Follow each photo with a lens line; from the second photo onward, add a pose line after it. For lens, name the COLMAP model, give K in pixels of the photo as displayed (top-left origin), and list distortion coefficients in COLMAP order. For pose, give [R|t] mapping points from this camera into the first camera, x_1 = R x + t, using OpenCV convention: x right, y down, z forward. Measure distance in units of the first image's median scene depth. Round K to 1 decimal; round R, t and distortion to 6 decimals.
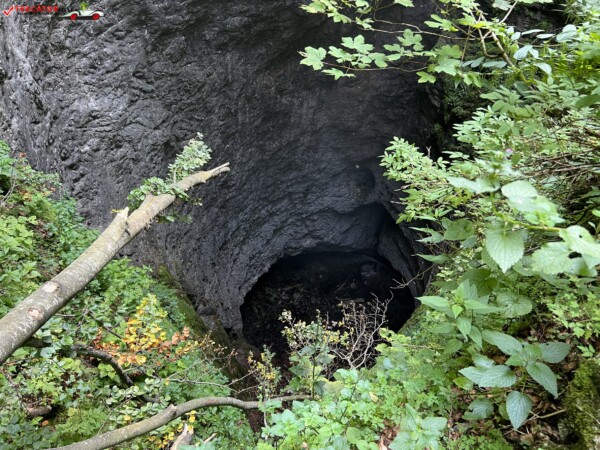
lens RADIAL K [[451.1, 0, 305.1], [0, 451.1, 223.8], [0, 0, 1]] dist [0.058597, -0.062260]
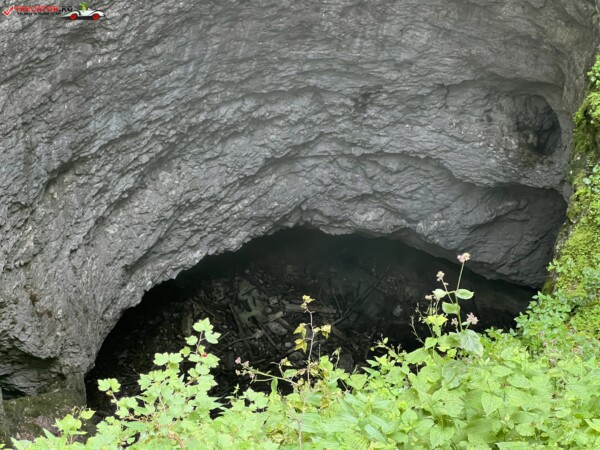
lens RADIAL K [[1337.8, 0, 306.1], [0, 1337.8, 208.8], [0, 0, 1]] dist [0.162221, 0.000000]
pose [[0.911974, 0.371388, -0.174283, 0.476878], [-0.348779, 0.925562, 0.147268, -0.345085], [0.216003, -0.073519, 0.973621, -0.196704]]
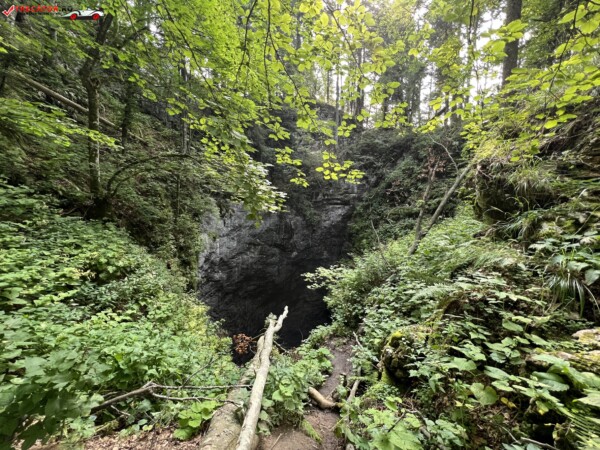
lens RADIAL K [[238.9, 0, 301.9], [0, 238.9, 226.5], [0, 0, 1]] dist [0.002036, 0.000804]
pose [[0.985820, -0.025493, 0.165856, -0.111104], [0.122494, 0.784855, -0.607452, 0.179080], [-0.114687, 0.619155, 0.776849, -0.381310]]
